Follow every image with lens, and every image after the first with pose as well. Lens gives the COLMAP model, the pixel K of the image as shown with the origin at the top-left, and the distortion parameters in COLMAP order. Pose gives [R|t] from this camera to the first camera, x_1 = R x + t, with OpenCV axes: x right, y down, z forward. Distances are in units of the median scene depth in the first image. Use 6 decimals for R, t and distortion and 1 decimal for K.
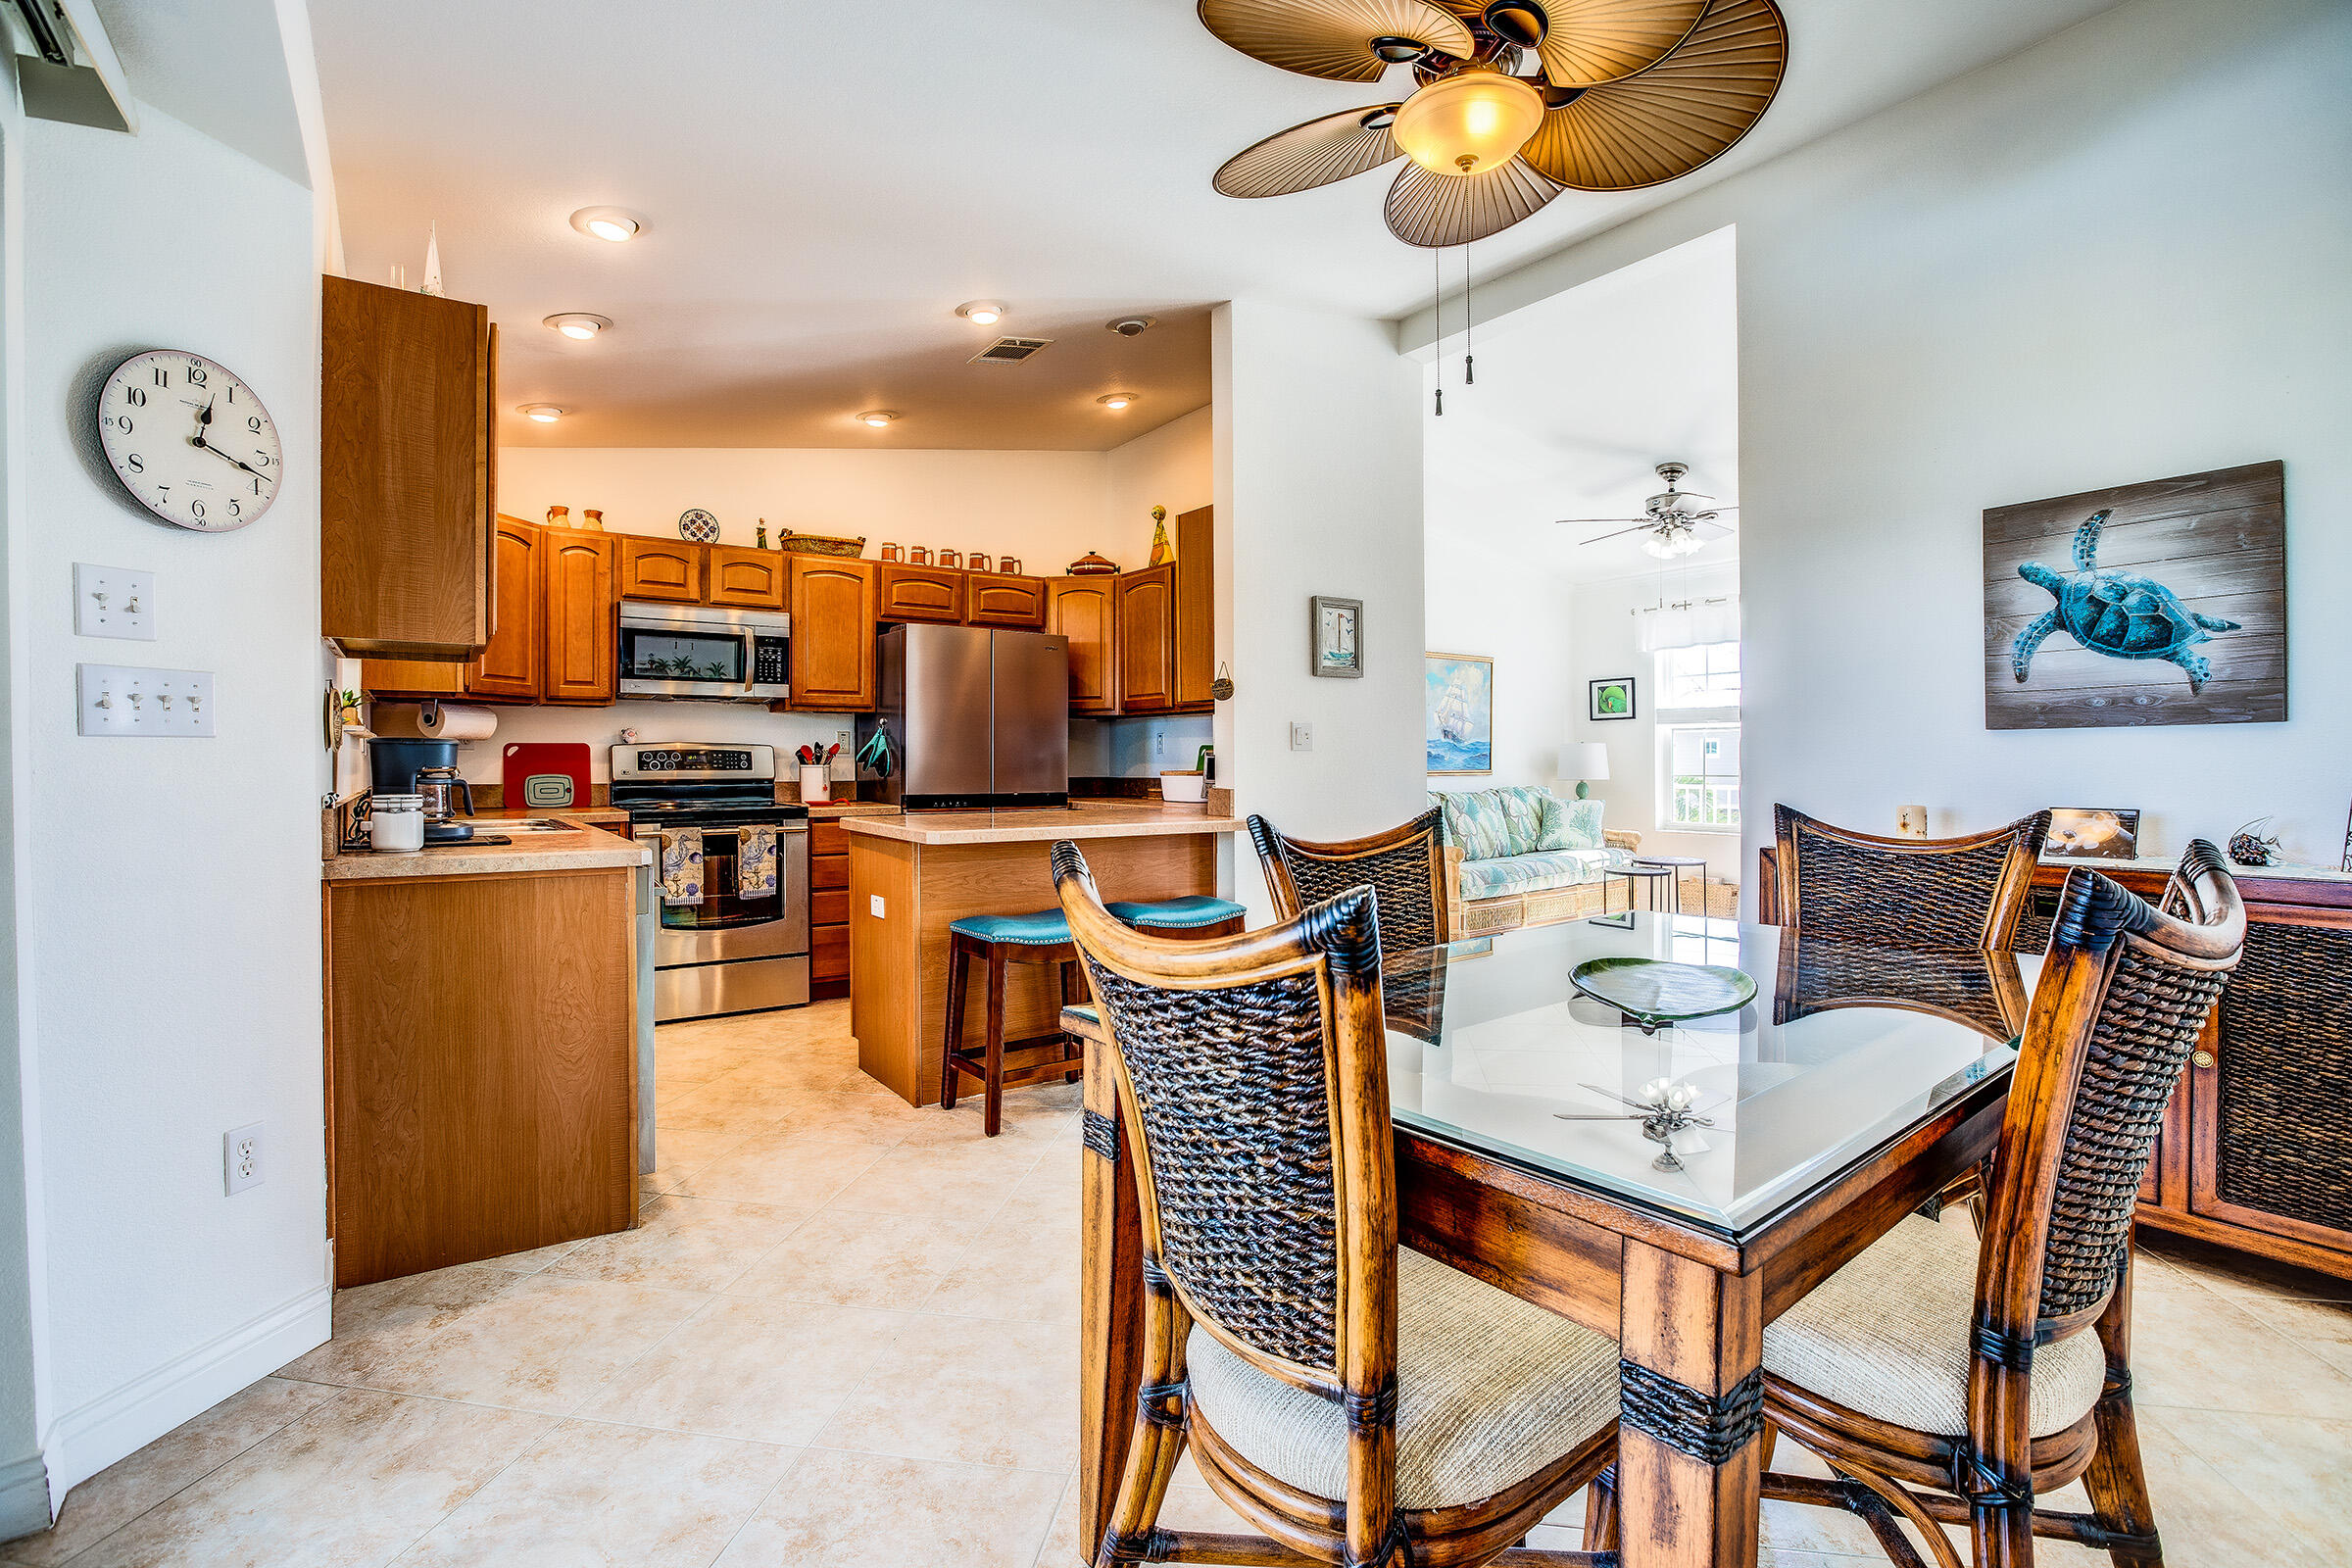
lens RADIAL K [[1056.9, 0, 1176.1], [0, 1056.9, 758.0], [0, 0, 1]] dist [-0.057658, 0.018725]
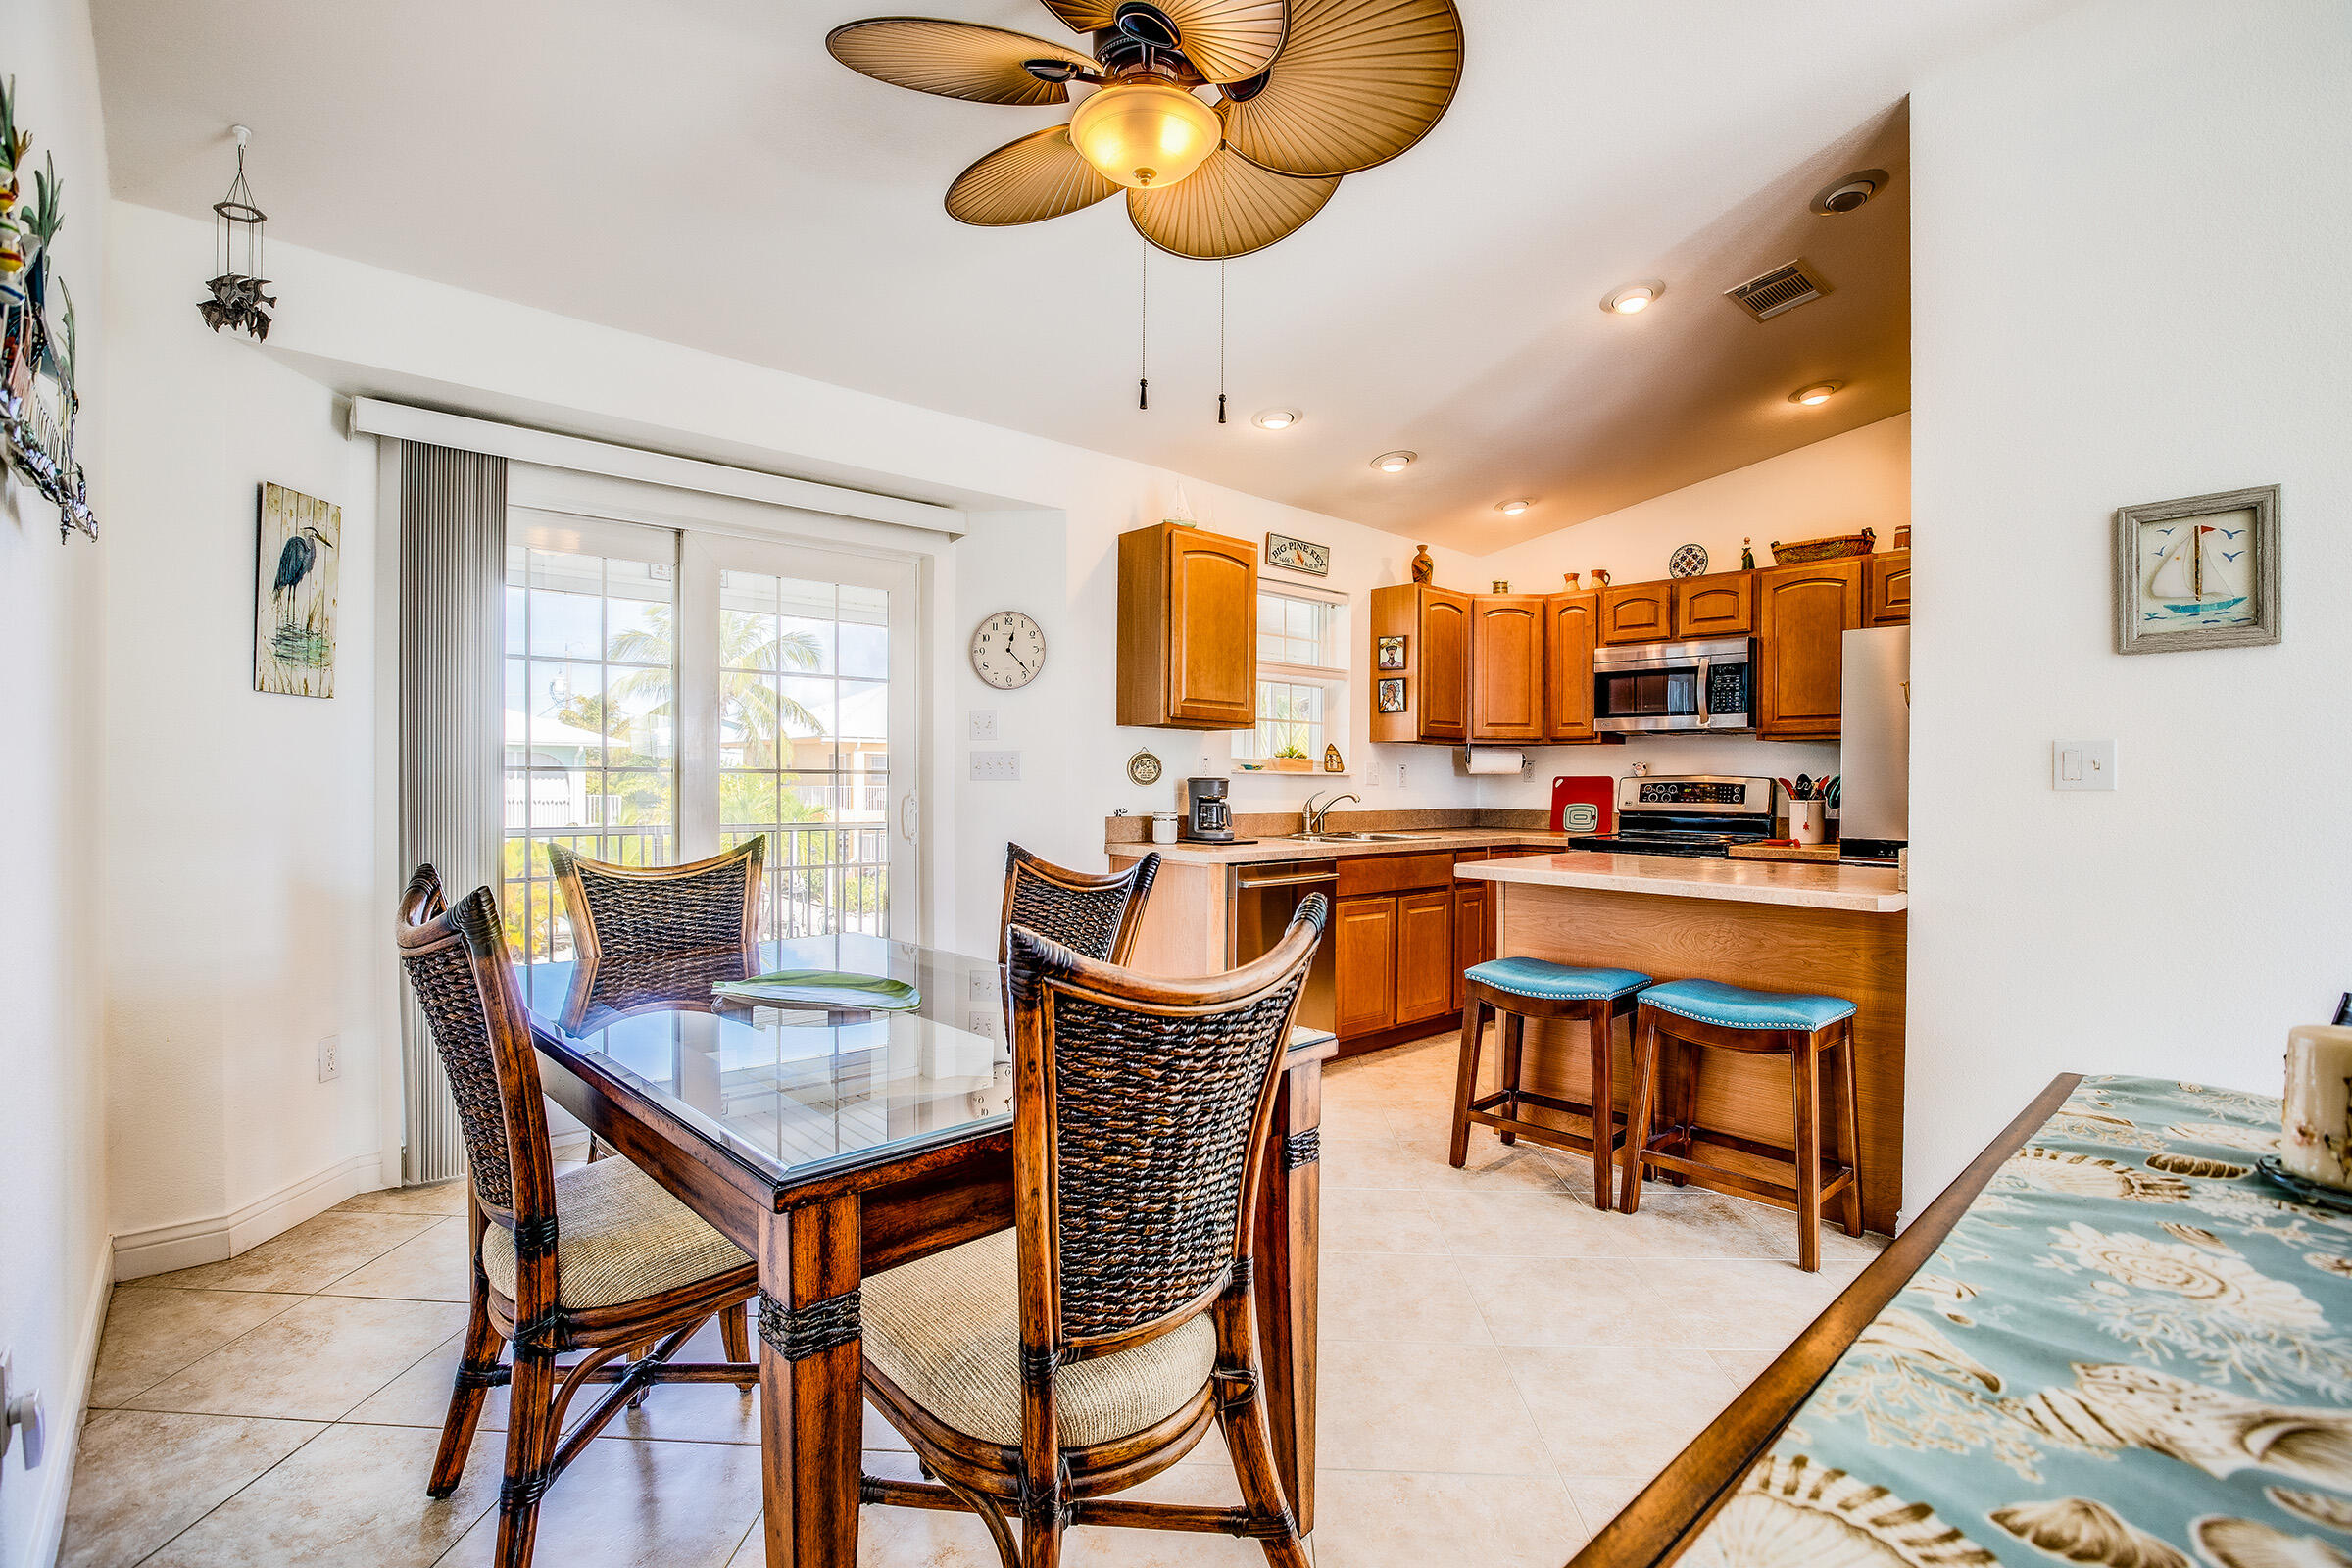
lens RADIAL K [[1109.2, 0, 1176.0], [0, 1109.2, 784.0], [0, 0, 1]] dist [-0.001281, -0.000136]
pose [[0.125919, 0.005765, -0.992024, 0.592077], [-0.006069, 0.999969, 0.005041, -0.009562], [0.992022, 0.005386, 0.125950, 0.403531]]
